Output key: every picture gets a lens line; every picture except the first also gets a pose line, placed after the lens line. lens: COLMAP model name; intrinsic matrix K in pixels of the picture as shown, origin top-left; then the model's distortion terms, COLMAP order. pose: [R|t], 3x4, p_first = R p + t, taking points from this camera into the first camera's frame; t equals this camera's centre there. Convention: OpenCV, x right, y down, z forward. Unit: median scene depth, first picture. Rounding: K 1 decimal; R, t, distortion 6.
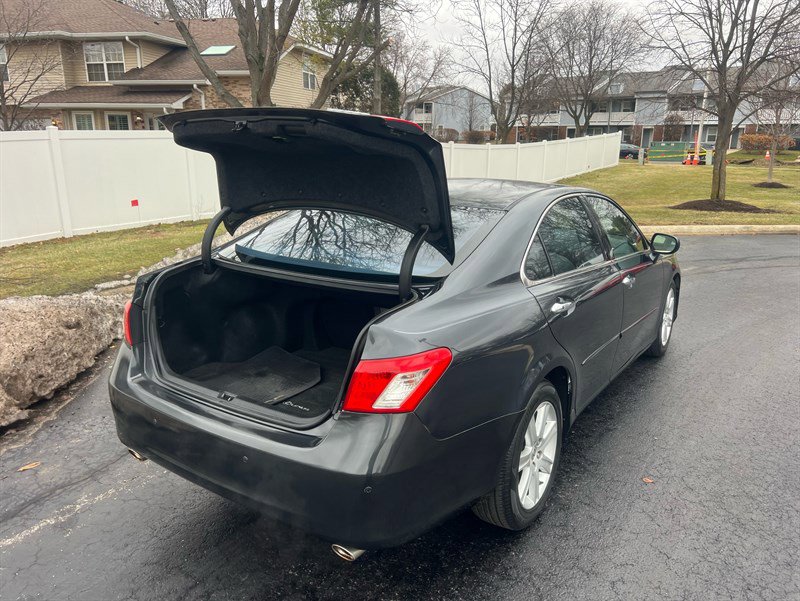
lens RADIAL K [[591.9, 0, 395.9], [0, 591.9, 296.0], [0, 0, 1]] dist [0.040491, -0.041622]
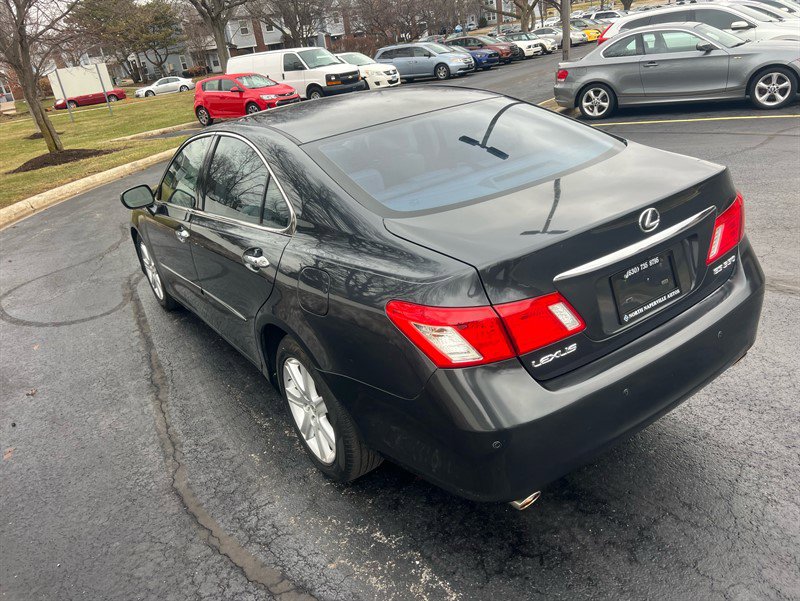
lens RADIAL K [[601.9, 0, 402.3], [0, 601.9, 299.0], [0, 0, 1]] dist [0.036971, -0.045867]
pose [[0.372409, -0.421822, 0.826667, -0.695352], [0.362733, 0.886042, 0.288711, -0.148990], [-0.854246, 0.192341, 0.482979, 0.512345]]
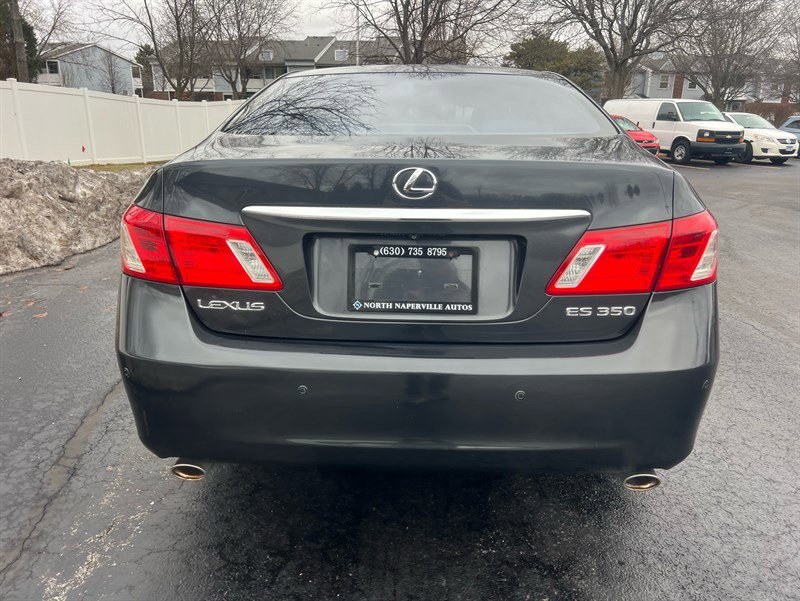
lens RADIAL K [[601.9, 0, 400.1], [0, 601.9, 296.5], [0, 0, 1]] dist [0.036971, -0.045867]
pose [[0.852979, -0.149699, 0.500016, -0.373640], [0.127060, 0.988723, 0.079260, 0.050324], [-0.506243, -0.004075, 0.862381, 0.259261]]
